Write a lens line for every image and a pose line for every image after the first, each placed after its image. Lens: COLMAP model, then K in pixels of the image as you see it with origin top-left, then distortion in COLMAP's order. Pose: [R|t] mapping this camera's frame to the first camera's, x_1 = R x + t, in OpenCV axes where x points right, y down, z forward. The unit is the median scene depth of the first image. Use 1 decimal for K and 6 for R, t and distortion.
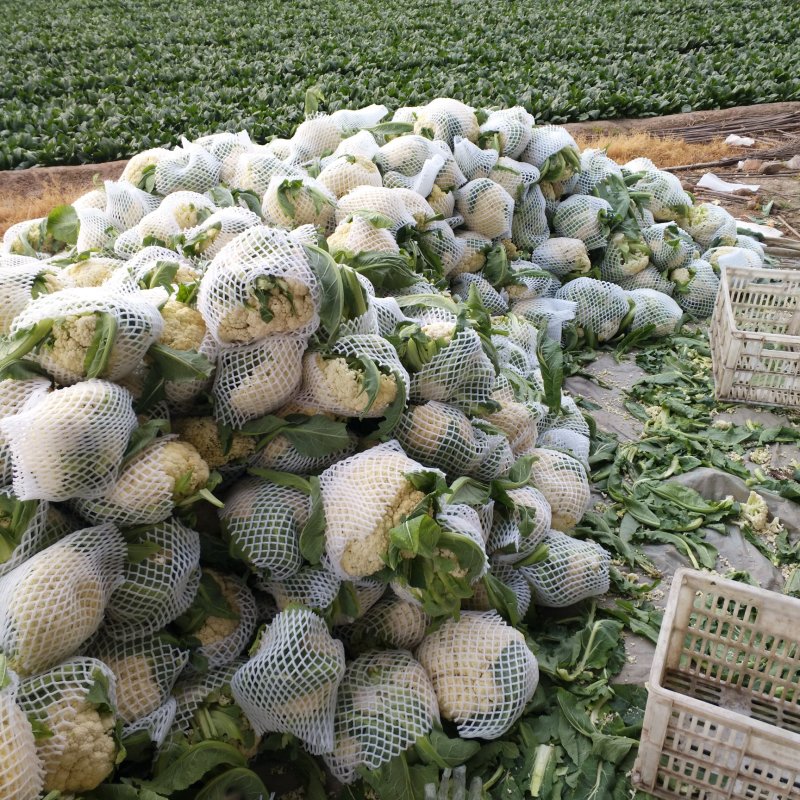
lens RADIAL K [[832.6, 0, 422.5], [0, 832.6, 399.8], [0, 0, 1]] dist [0.137478, -0.135730]
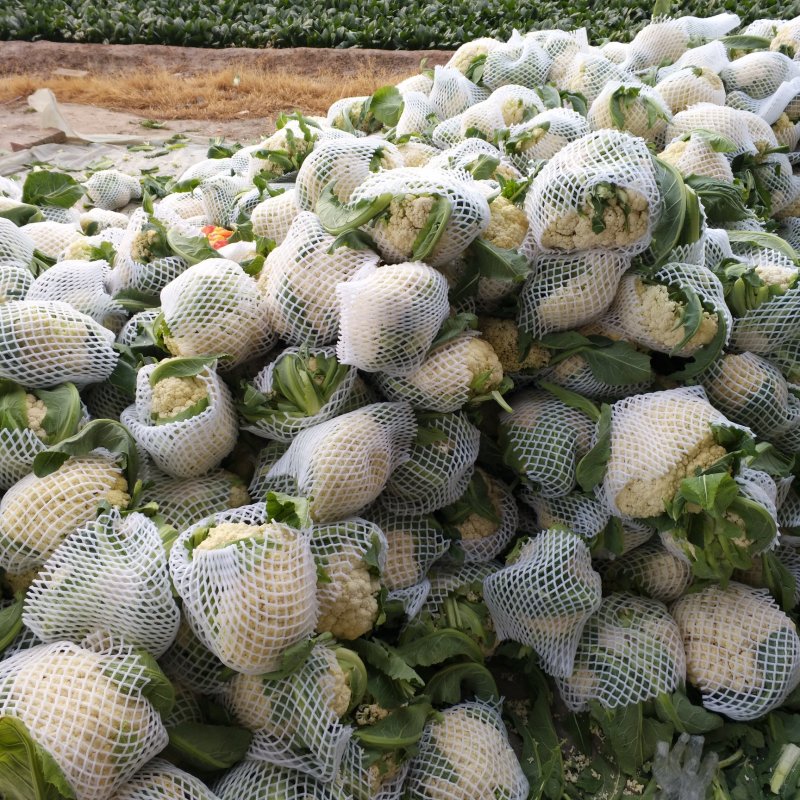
lens RADIAL K [[832.6, 0, 422.5], [0, 832.6, 399.8], [0, 0, 1]] dist [0.137478, -0.135730]
pose [[0.945130, 0.225232, -0.236643, -0.103323], [-0.203146, 0.972463, 0.114226, 0.020735], [0.255854, -0.059886, 0.964859, 0.023924]]
